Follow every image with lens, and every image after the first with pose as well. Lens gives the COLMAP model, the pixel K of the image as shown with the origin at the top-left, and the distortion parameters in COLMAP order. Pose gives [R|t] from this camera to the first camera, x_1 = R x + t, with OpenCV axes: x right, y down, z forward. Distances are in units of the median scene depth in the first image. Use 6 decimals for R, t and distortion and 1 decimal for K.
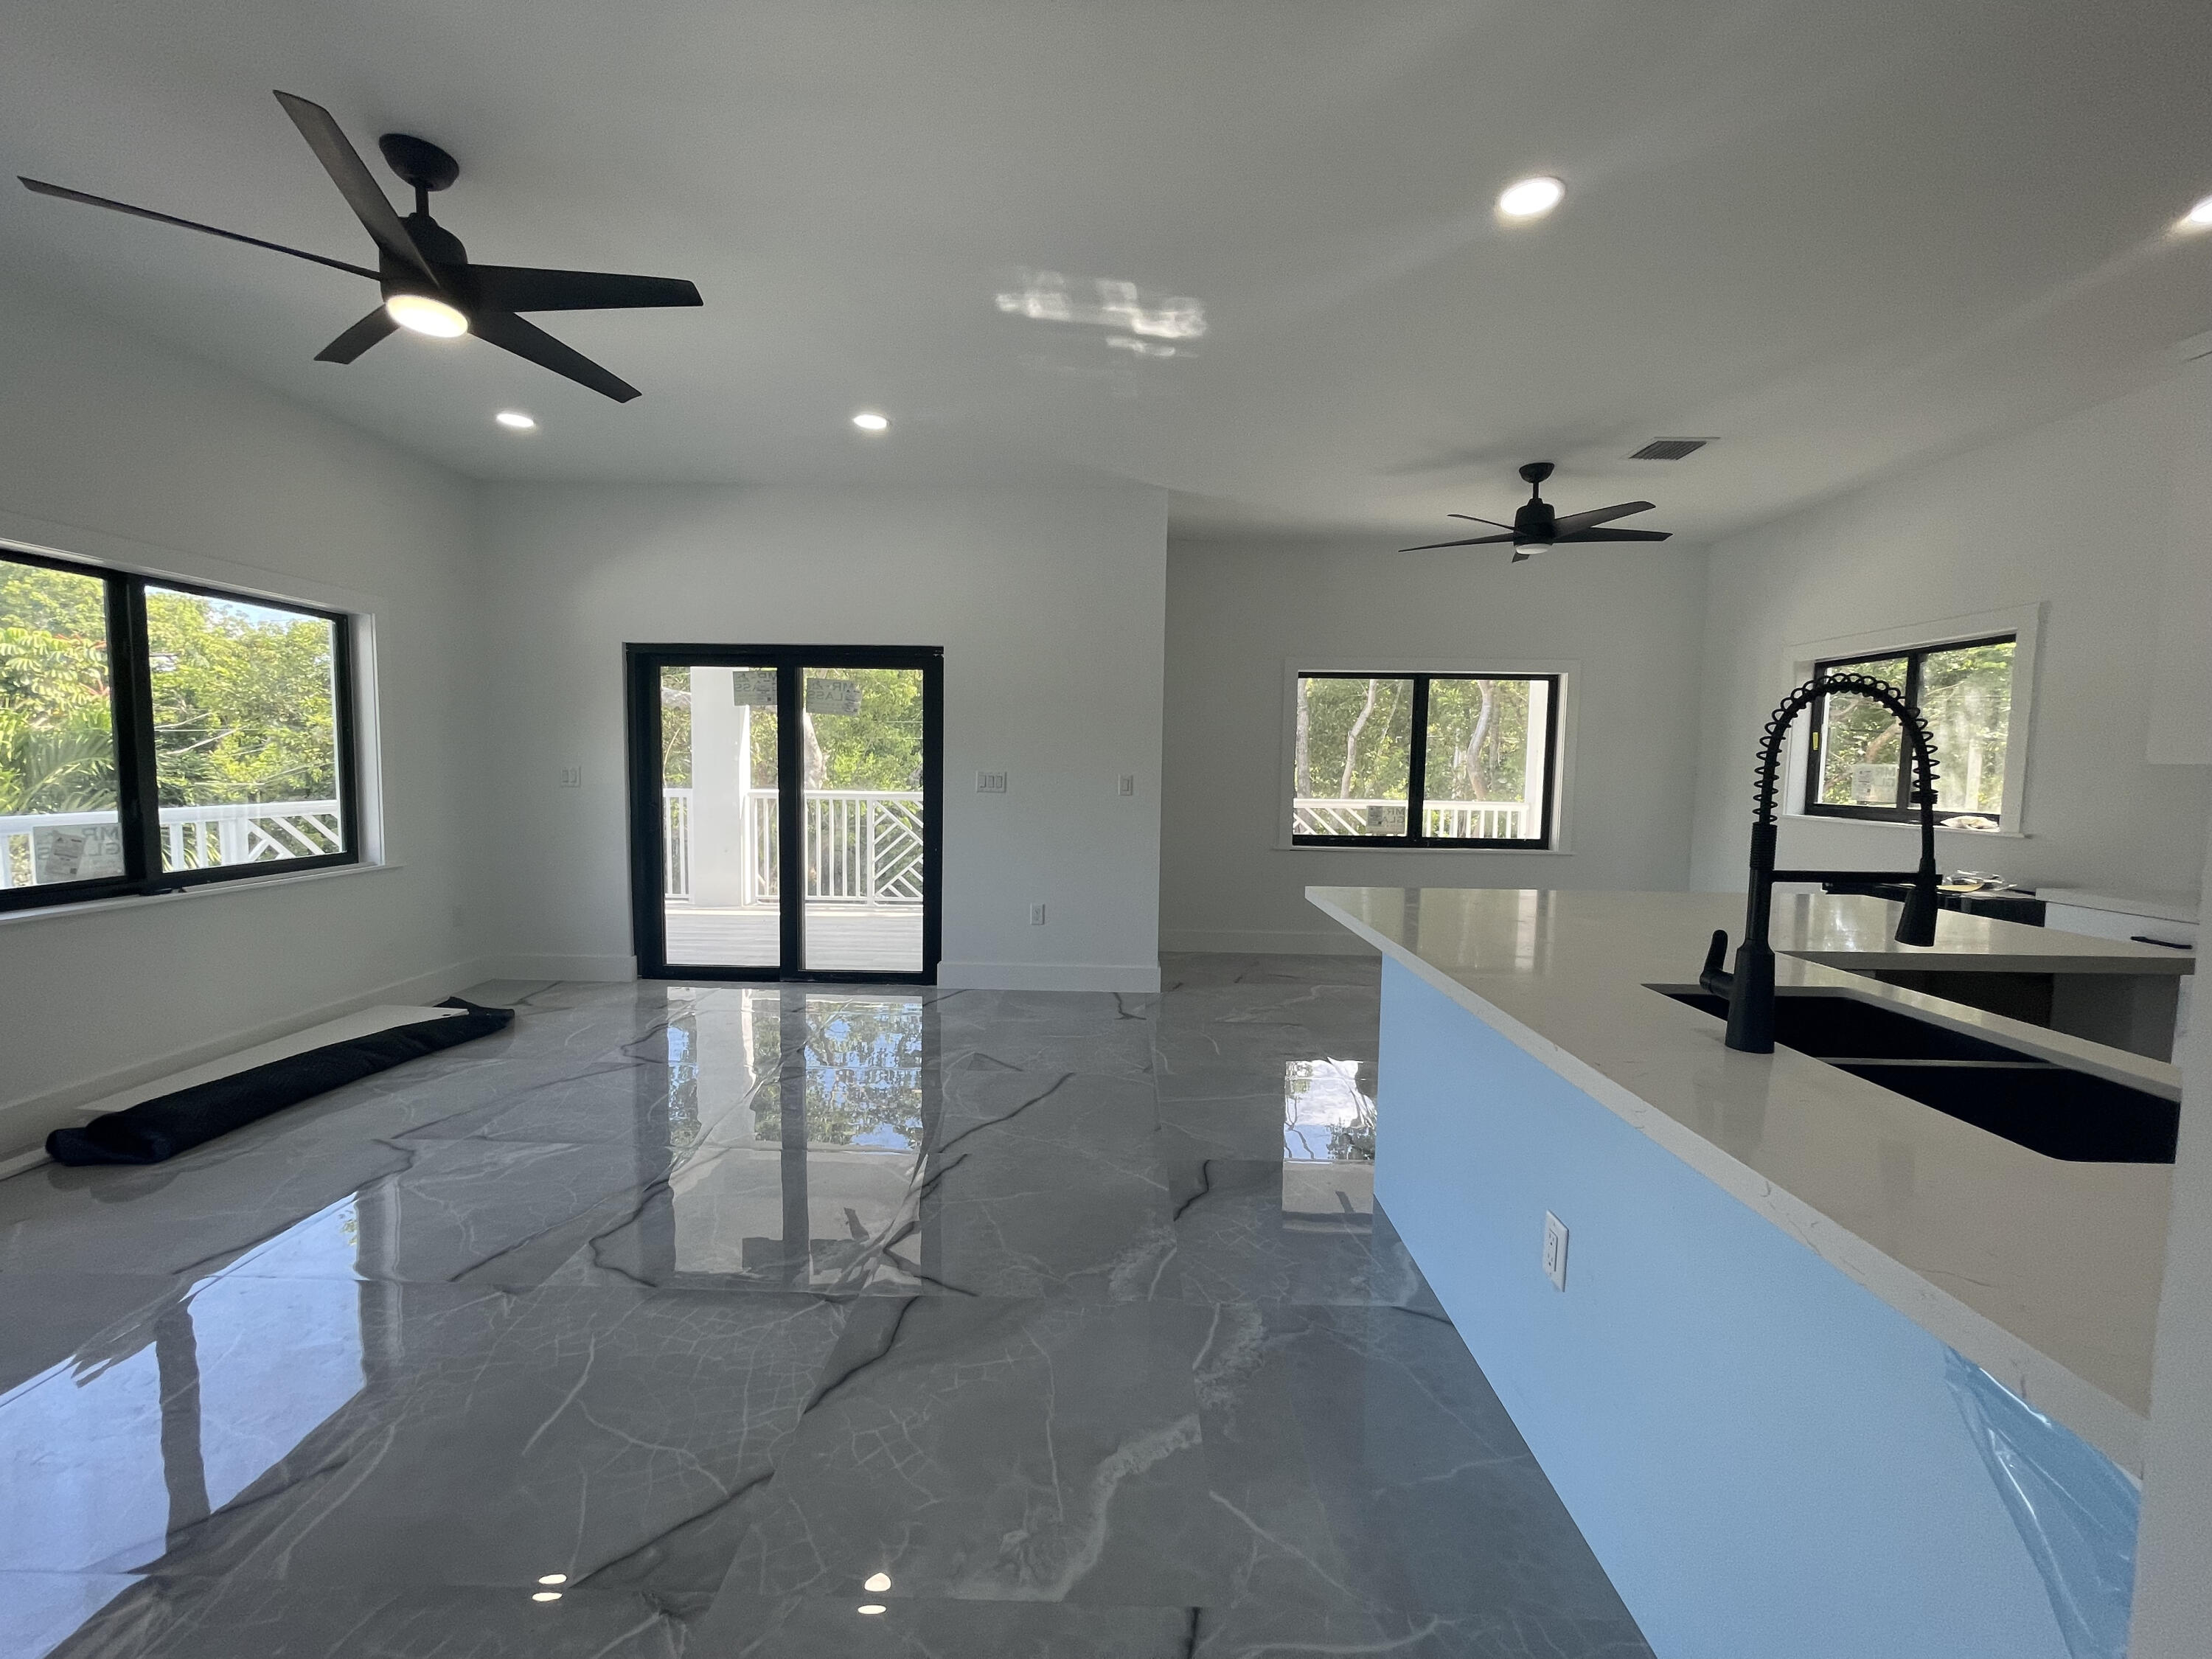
lens RADIAL K [[894.2, 0, 1100.3], [0, 894.2, 828.0], [0, 0, 1]] dist [-0.000884, 0.000141]
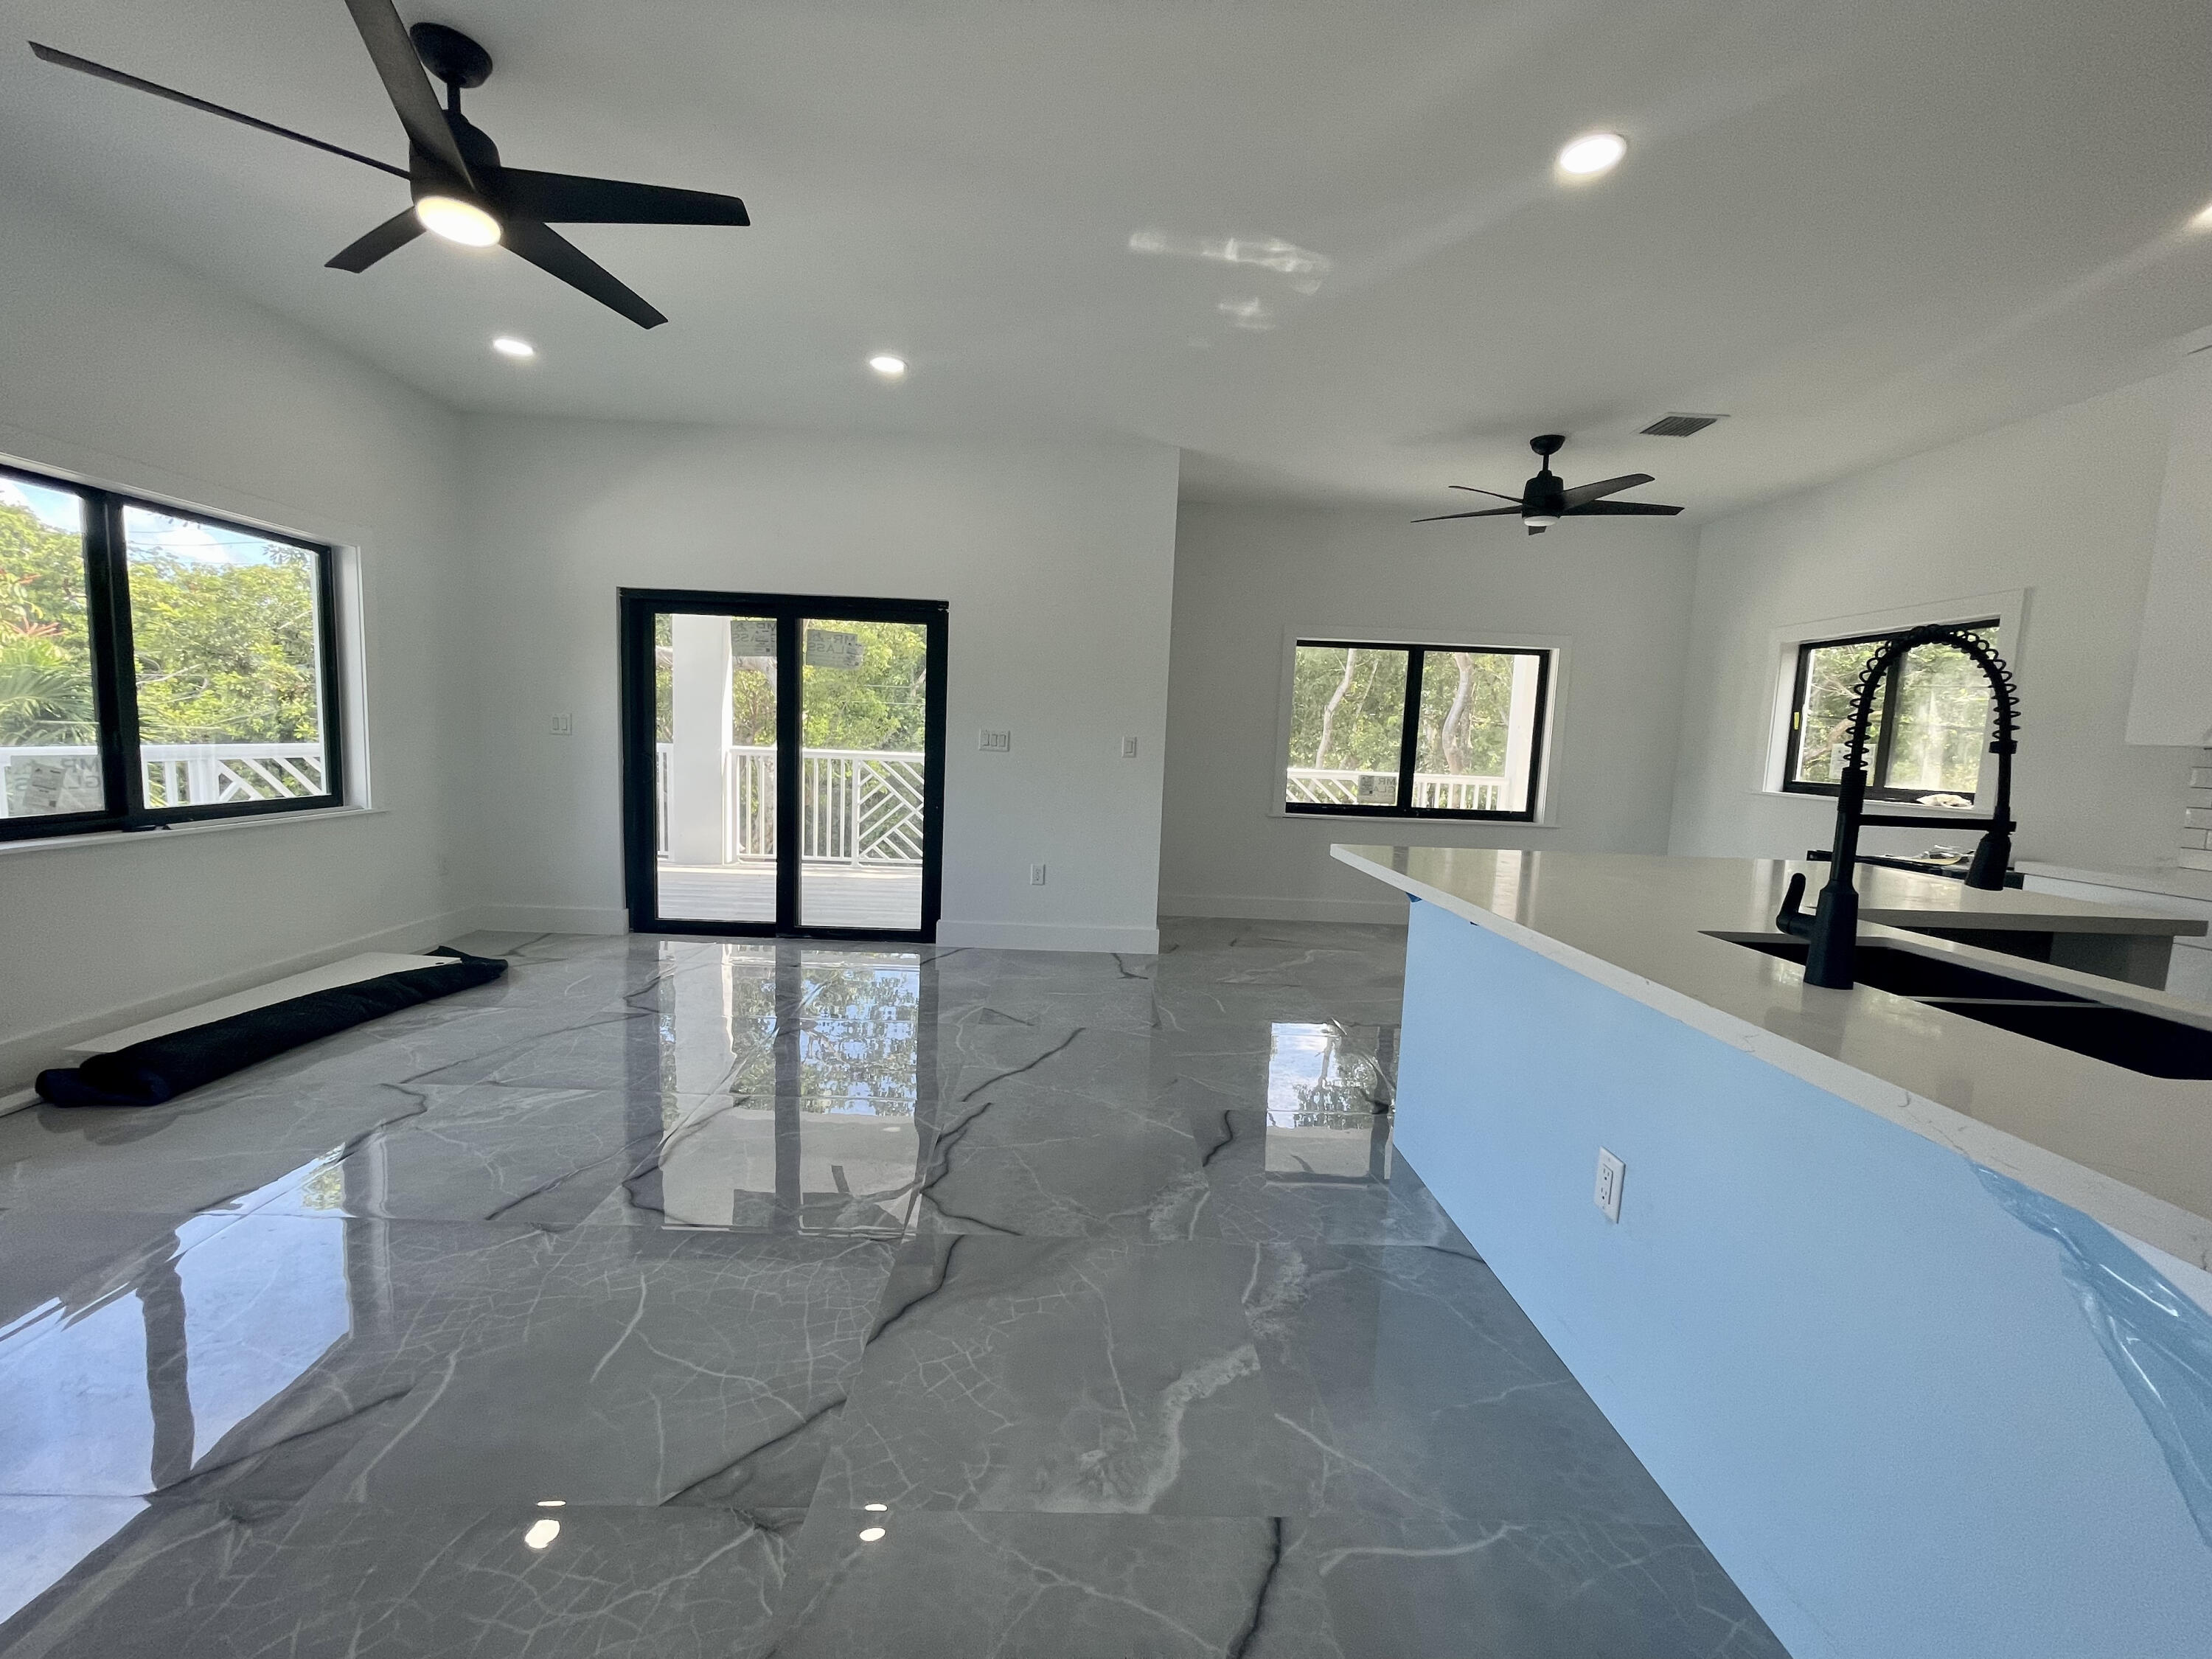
lens RADIAL K [[894.2, 0, 1100.0], [0, 894.2, 828.9], [0, 0, 1]] dist [-0.000884, 0.000141]
pose [[0.998949, 0.020457, 0.041021, -0.064328], [-0.021757, 0.999267, 0.031496, 0.019225], [-0.040346, -0.032355, 0.998662, 0.000100]]
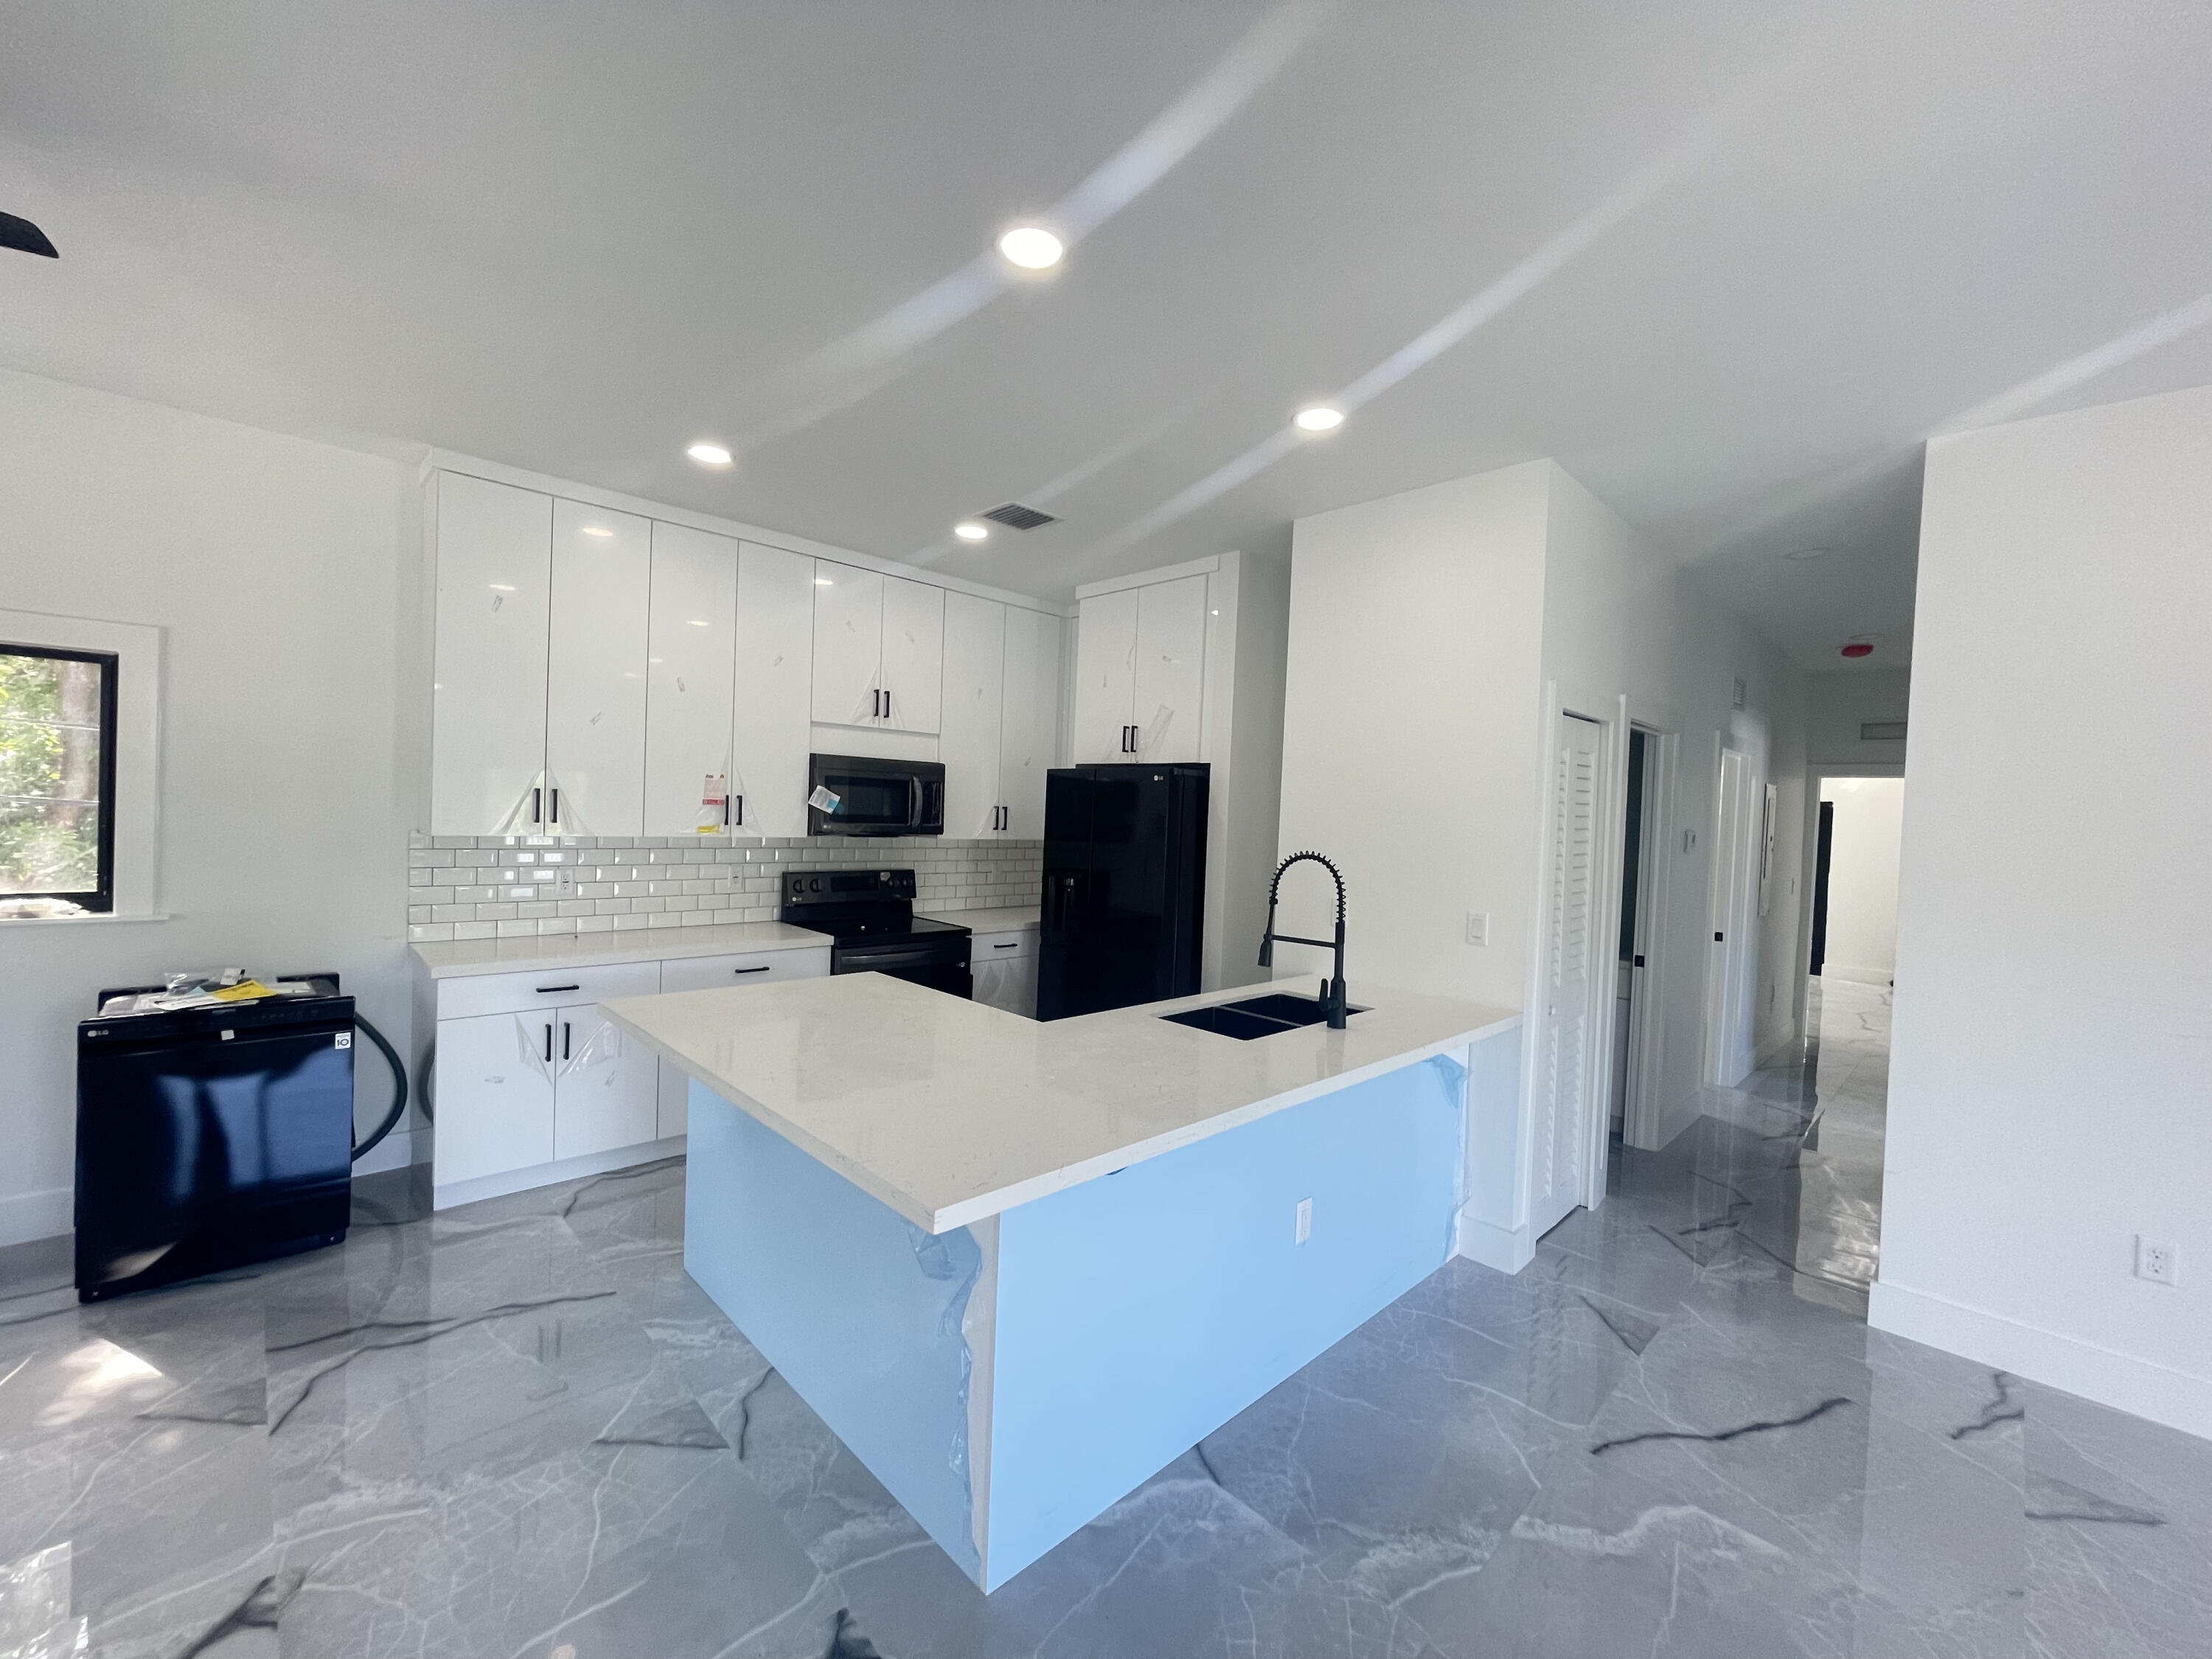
lens RADIAL K [[894.2, 0, 1095.8], [0, 894.2, 828.5], [0, 0, 1]] dist [-0.000884, 0.000141]
pose [[-0.702253, -0.055612, 0.709753, -0.139488], [0.003143, 0.996693, 0.081205, -0.153939], [-0.711921, 0.059257, -0.699755, 1.099626]]
